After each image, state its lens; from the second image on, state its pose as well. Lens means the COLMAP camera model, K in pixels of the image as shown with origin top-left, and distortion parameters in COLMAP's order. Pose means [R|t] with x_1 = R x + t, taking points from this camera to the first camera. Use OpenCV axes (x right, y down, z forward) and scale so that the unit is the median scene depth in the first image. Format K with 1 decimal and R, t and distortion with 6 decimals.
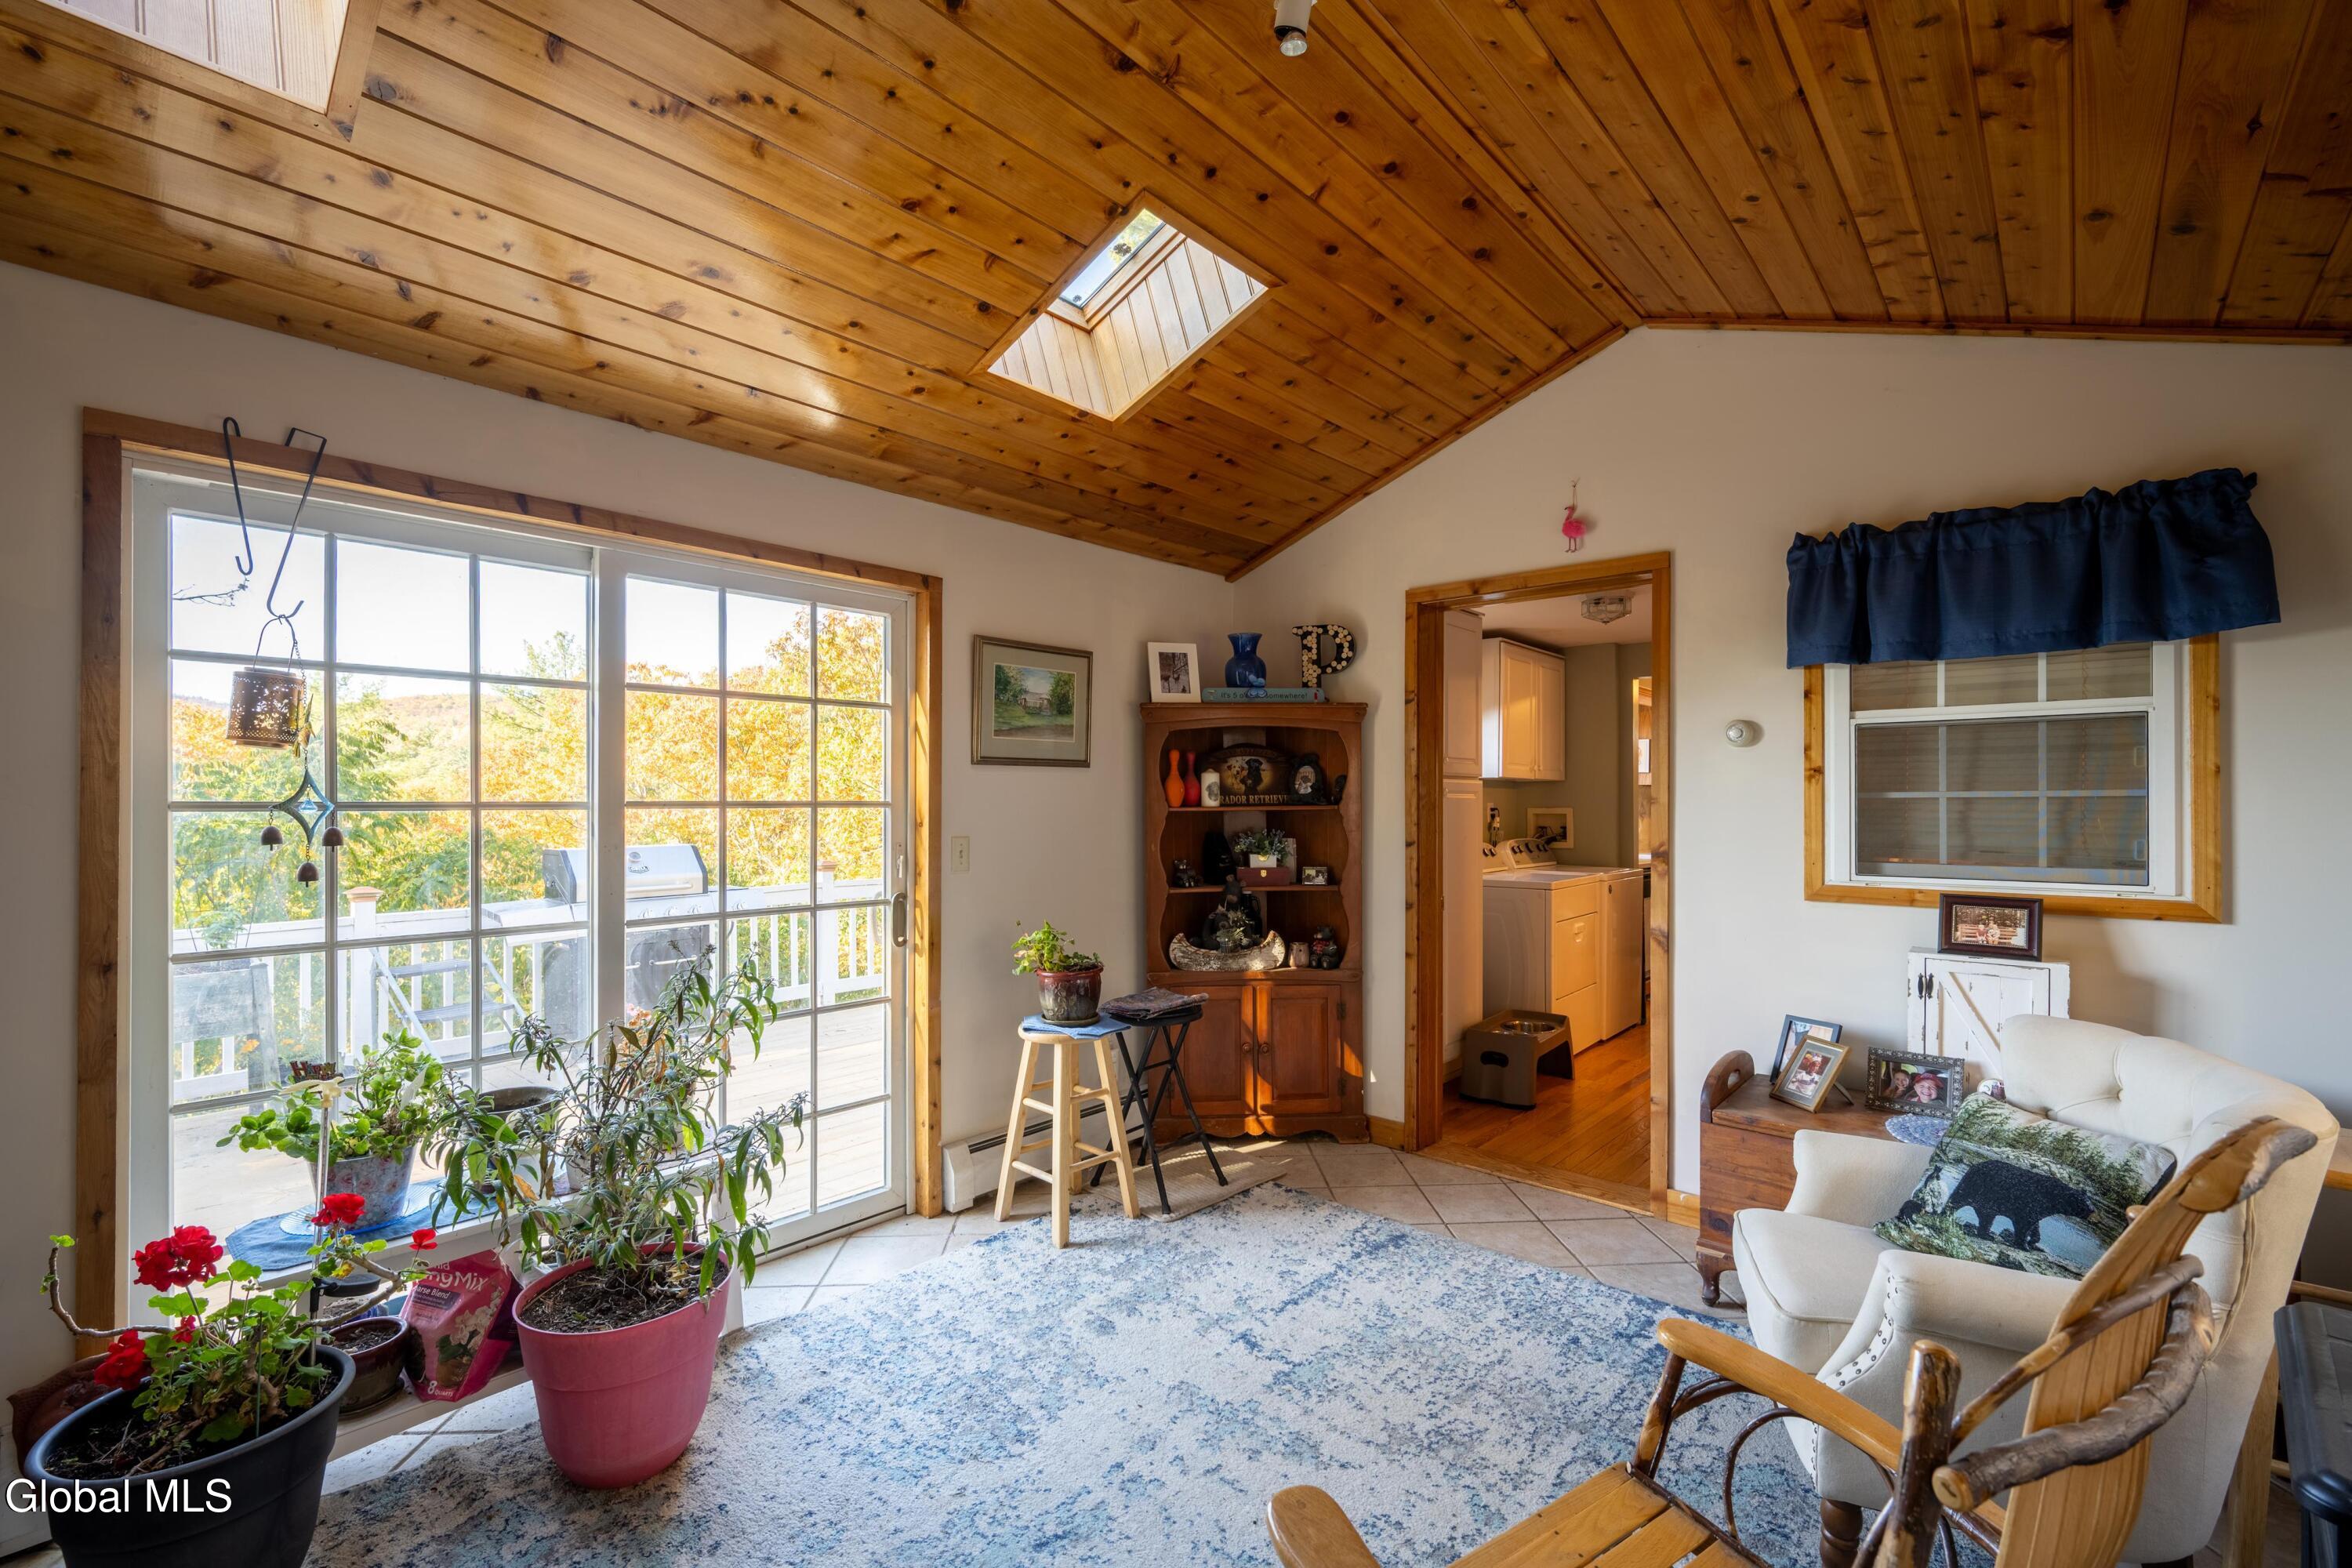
lens RADIAL K [[992.7, 0, 1184.5], [0, 992.7, 797.7], [0, 0, 1]] dist [-0.000212, -0.000024]
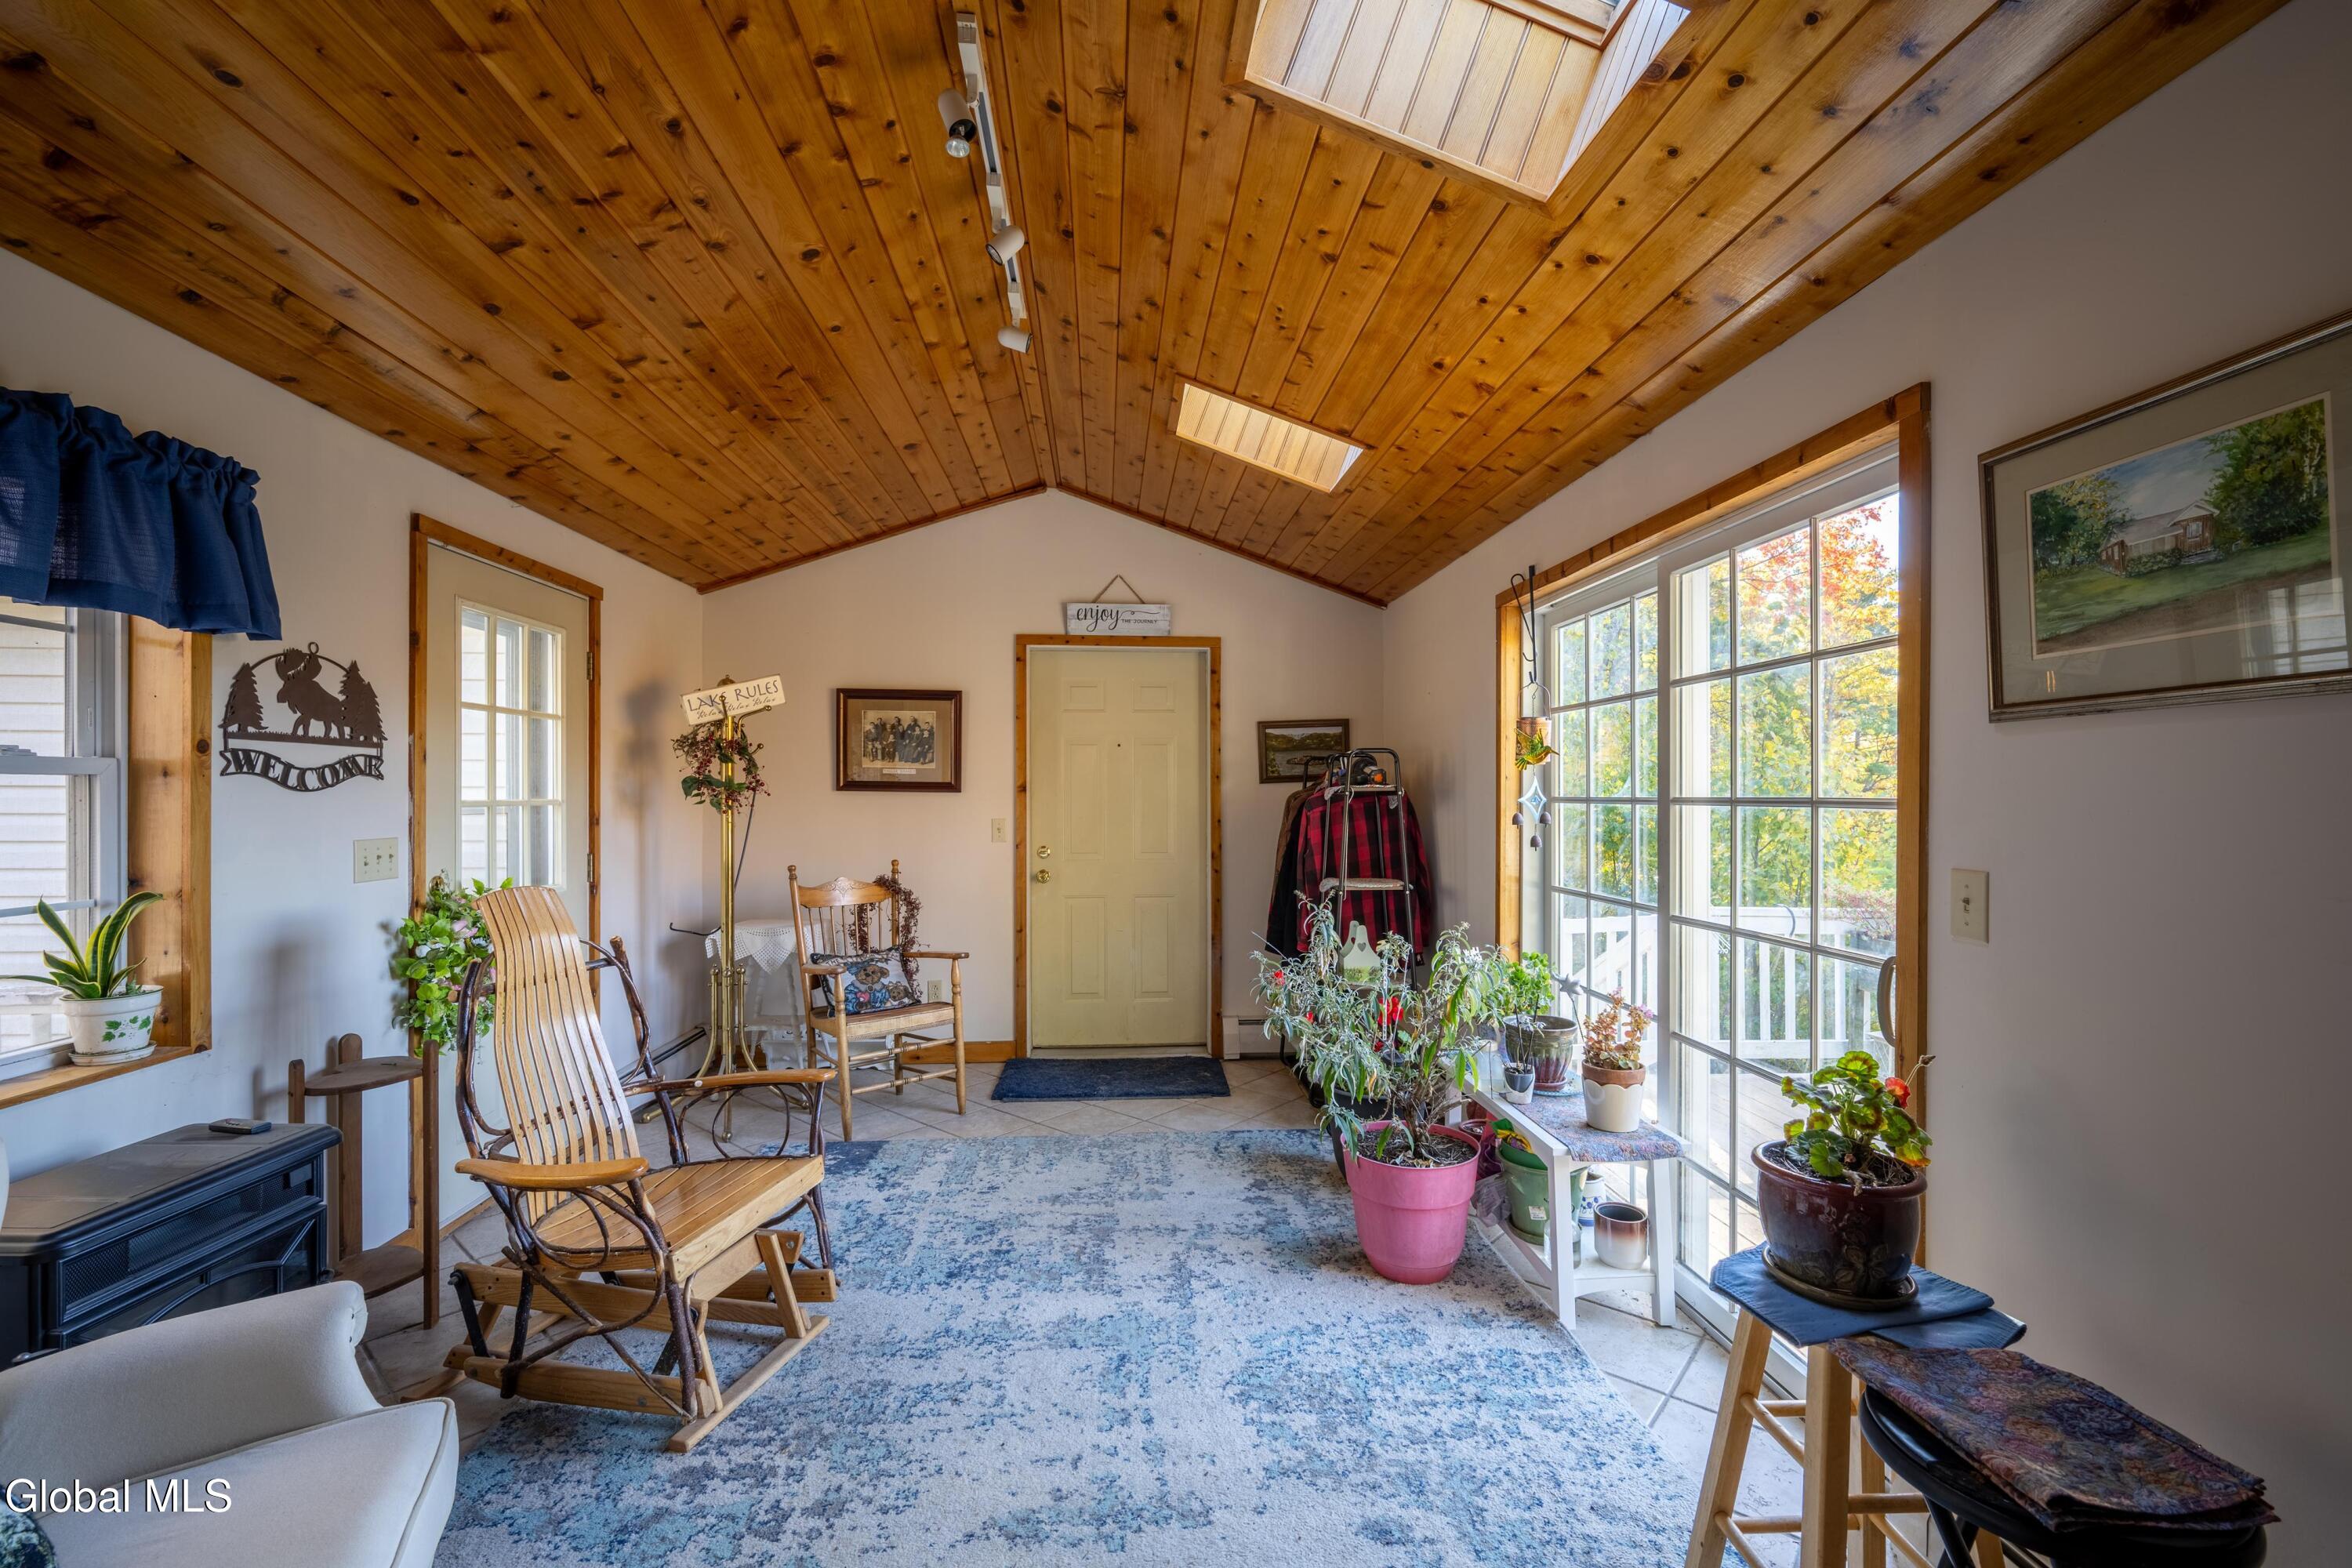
lens RADIAL K [[992.7, 0, 1184.2], [0, 992.7, 789.6], [0, 0, 1]] dist [-0.000212, -0.000024]
pose [[-0.687221, -0.005573, -0.726427, 0.458621], [0.000055, 0.999970, -0.007724, 0.003632], [0.726449, -0.005348, -0.687200, 1.183120]]
